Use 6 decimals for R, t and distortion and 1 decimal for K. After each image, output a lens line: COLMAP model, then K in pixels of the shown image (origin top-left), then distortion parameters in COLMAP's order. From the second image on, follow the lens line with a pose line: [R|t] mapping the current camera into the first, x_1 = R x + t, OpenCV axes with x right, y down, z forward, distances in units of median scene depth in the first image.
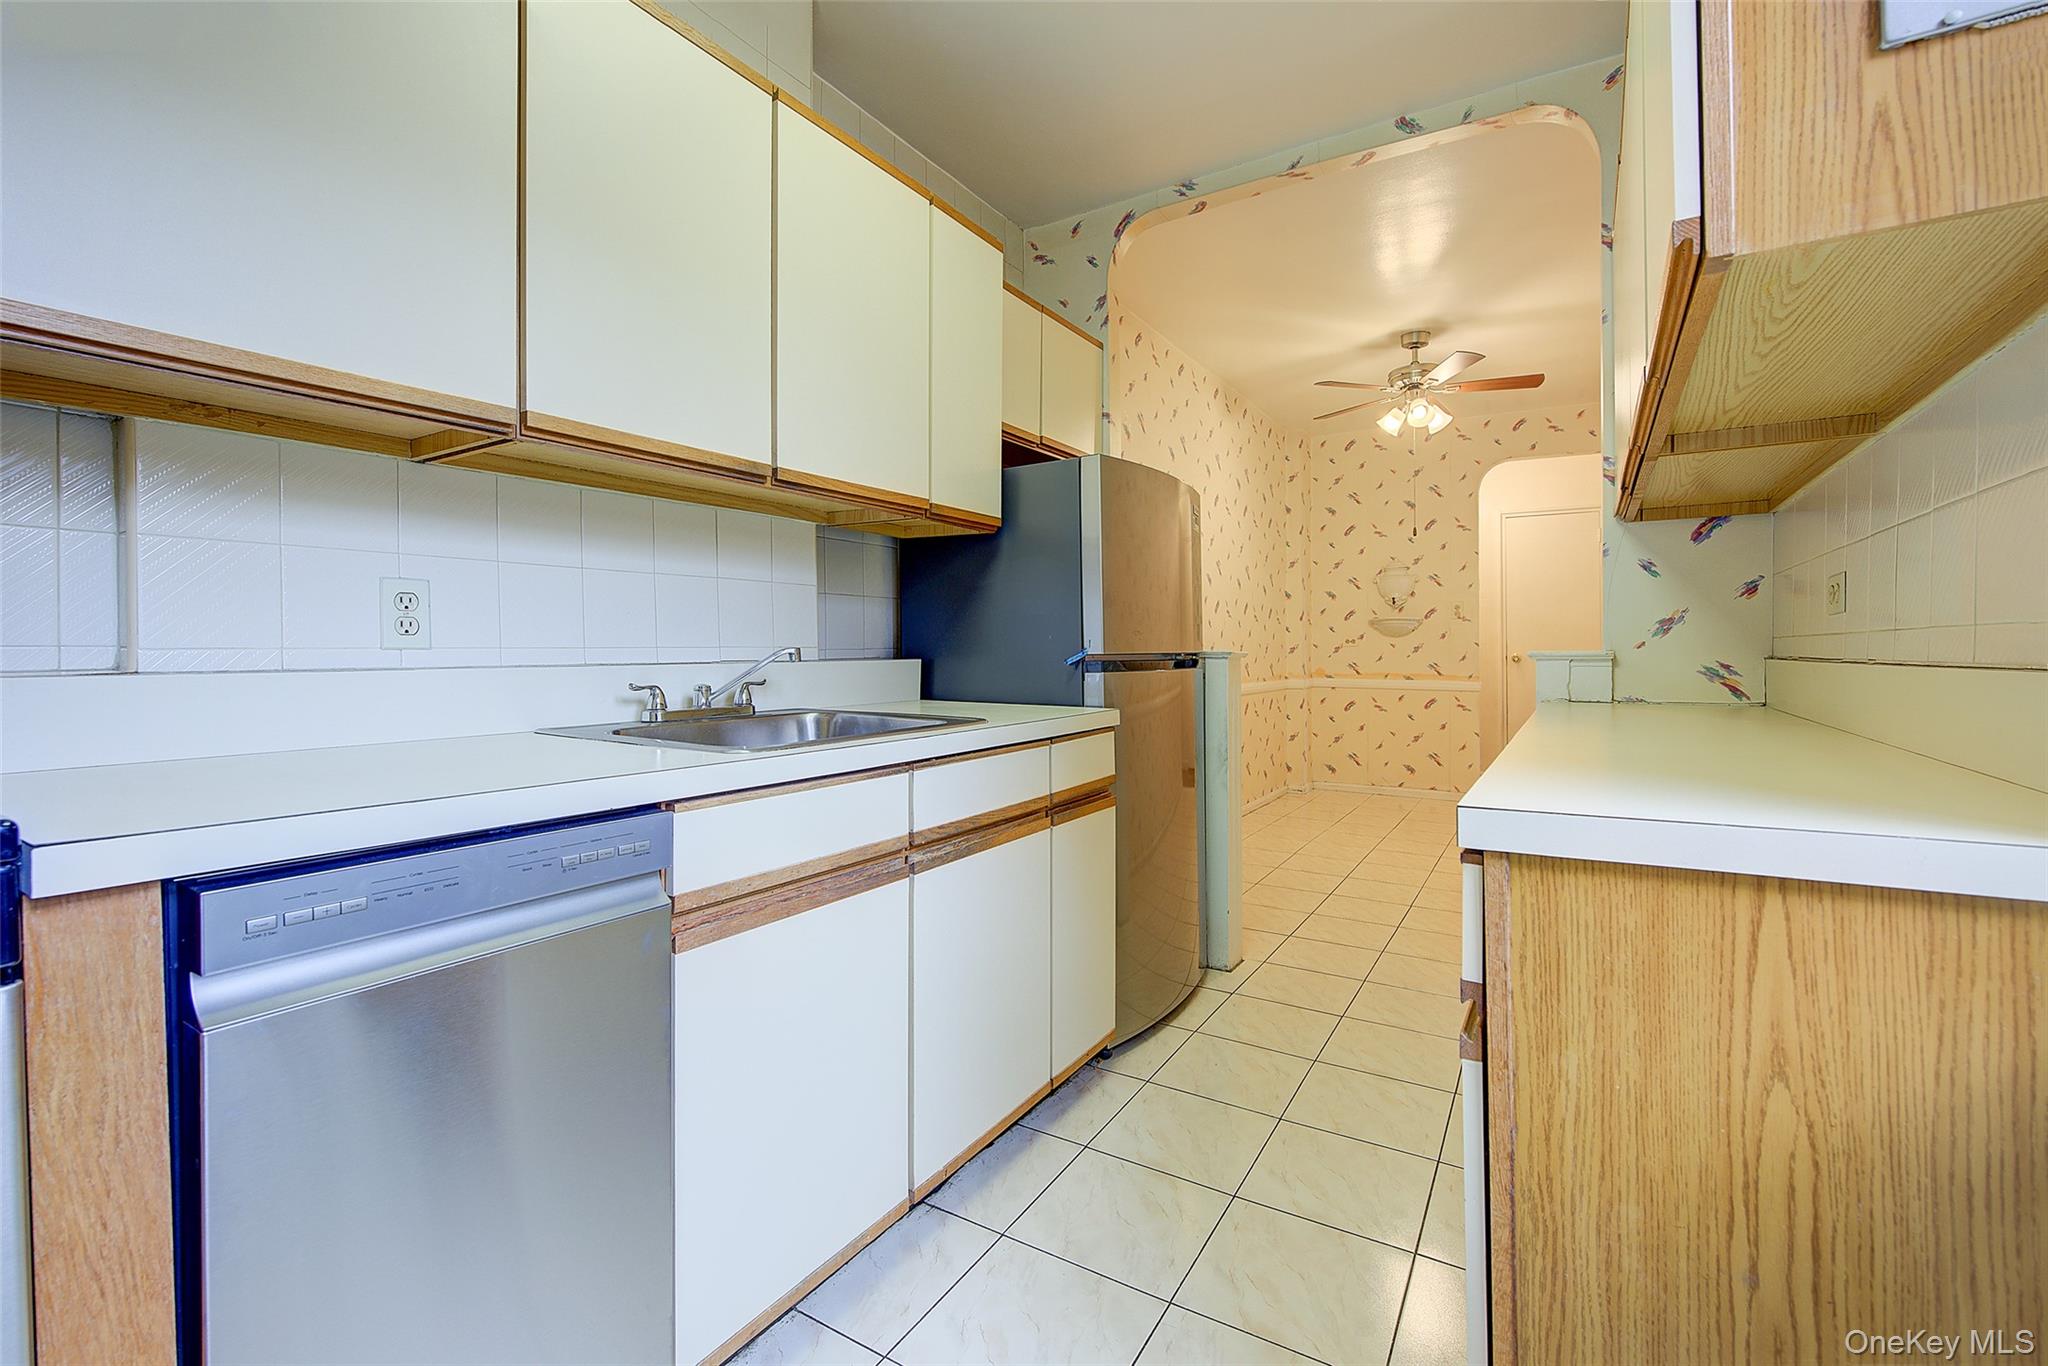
lens RADIAL K [[872.3, 0, 1025.2], [0, 872.3, 649.6], [0, 0, 1]] dist [-0.003533, -0.000913]
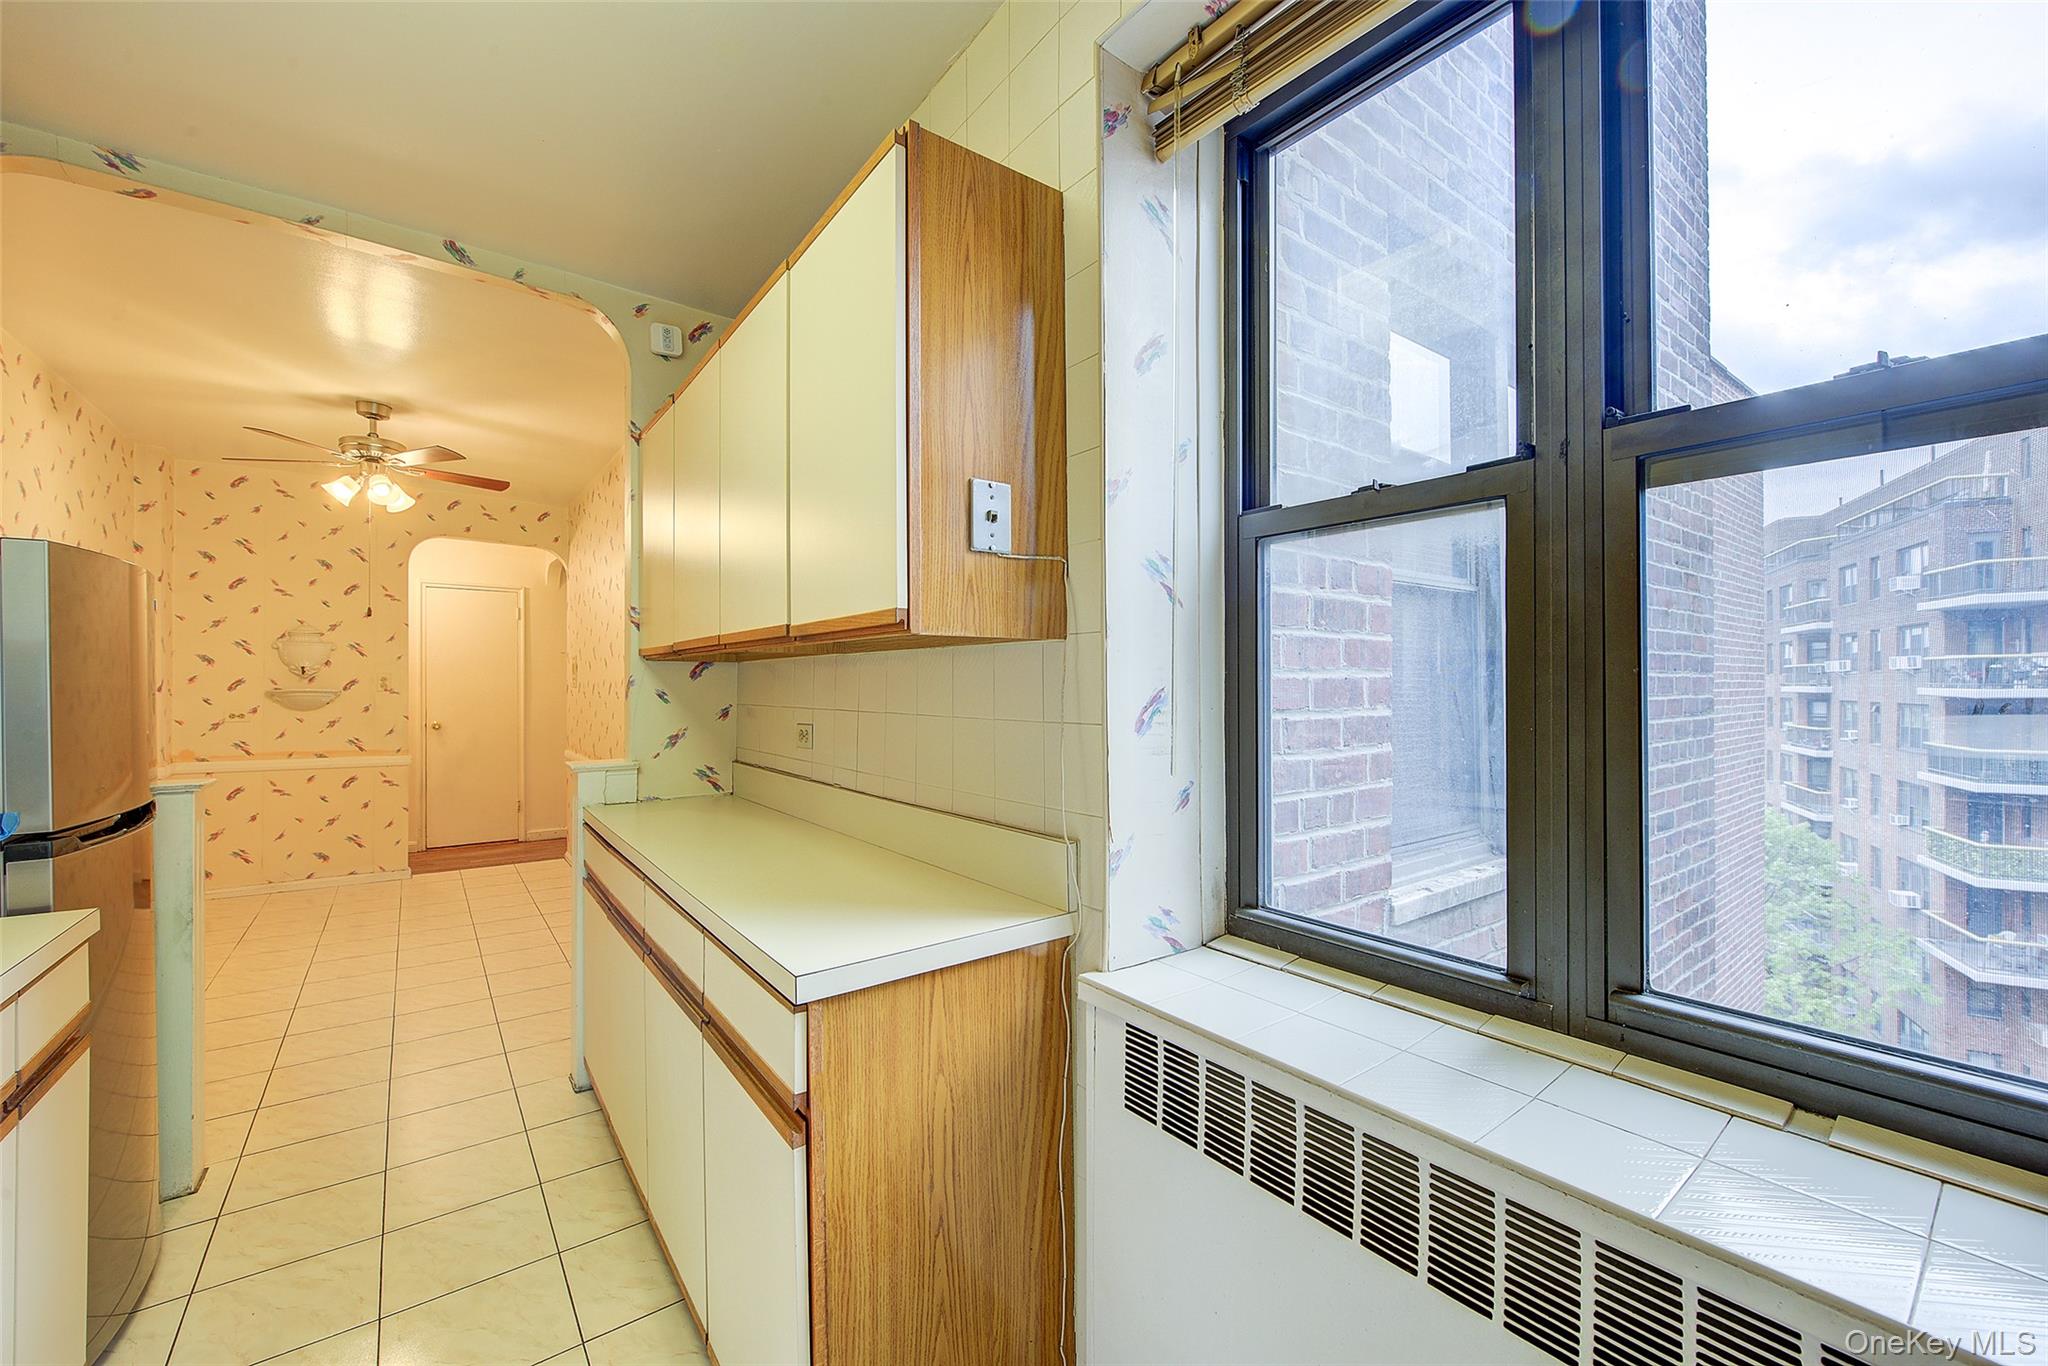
lens RADIAL K [[815.0, 0, 1018.5], [0, 815.0, 673.0], [0, 0, 1]] dist [-0.007417, -0.000479]
pose [[0.364500, 0.013371, 0.931107, -0.114886], [0.002731, 0.999877, -0.015427, -0.054782], [-0.931199, 0.008166, 0.364419, 0.027943]]
